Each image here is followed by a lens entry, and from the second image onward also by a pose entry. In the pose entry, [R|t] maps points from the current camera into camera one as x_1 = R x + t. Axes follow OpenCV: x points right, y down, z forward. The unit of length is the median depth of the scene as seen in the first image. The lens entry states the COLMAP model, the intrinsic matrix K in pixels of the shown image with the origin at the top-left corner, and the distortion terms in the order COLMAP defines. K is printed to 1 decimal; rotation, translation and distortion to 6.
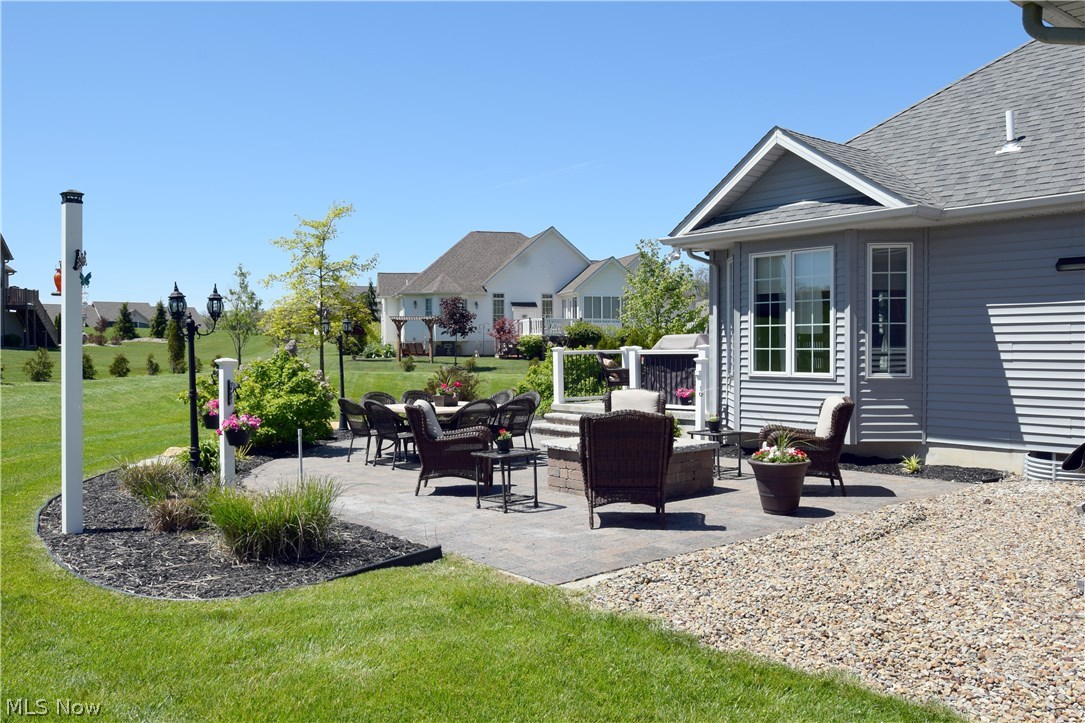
lens RADIAL K [[879.5, 0, 542.9], [0, 879.5, 360.7], [0, 0, 1]] dist [-0.000080, -0.000027]
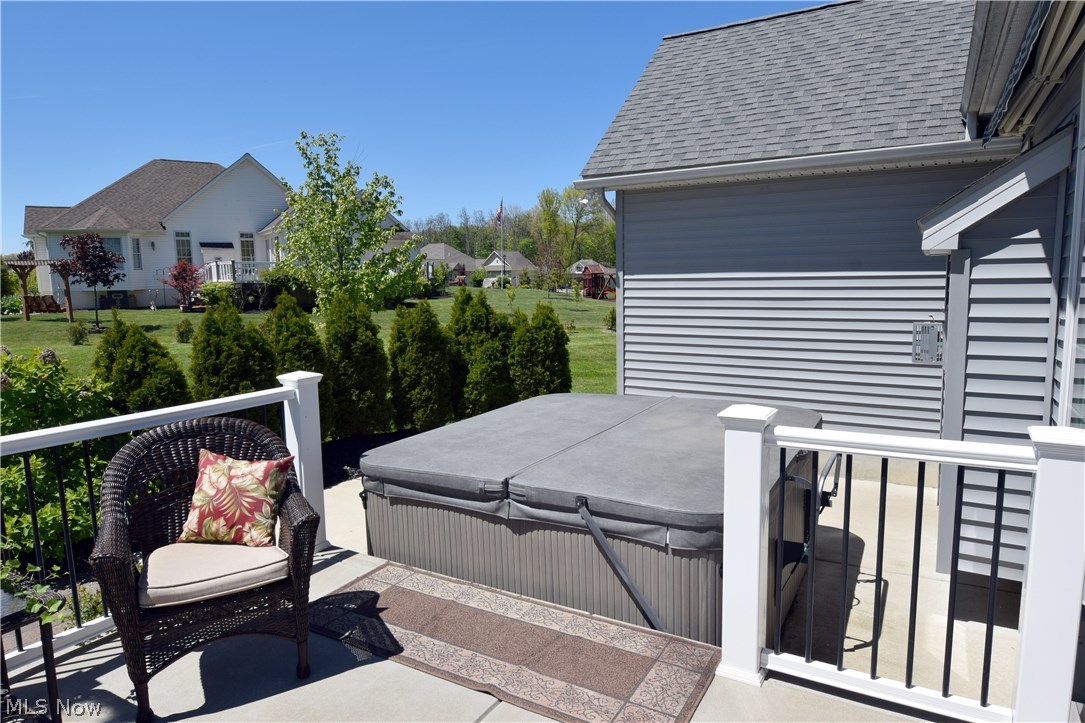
lens RADIAL K [[663.1, 0, 545.6], [0, 663.1, 364.7], [0, 0, 1]] dist [0.001379, -0.000172]
pose [[0.941677, -0.057931, 0.331493, 0.059516], [0.021431, 0.993395, 0.112726, -0.014371], [-0.335834, -0.099047, 0.936699, 0.277578]]
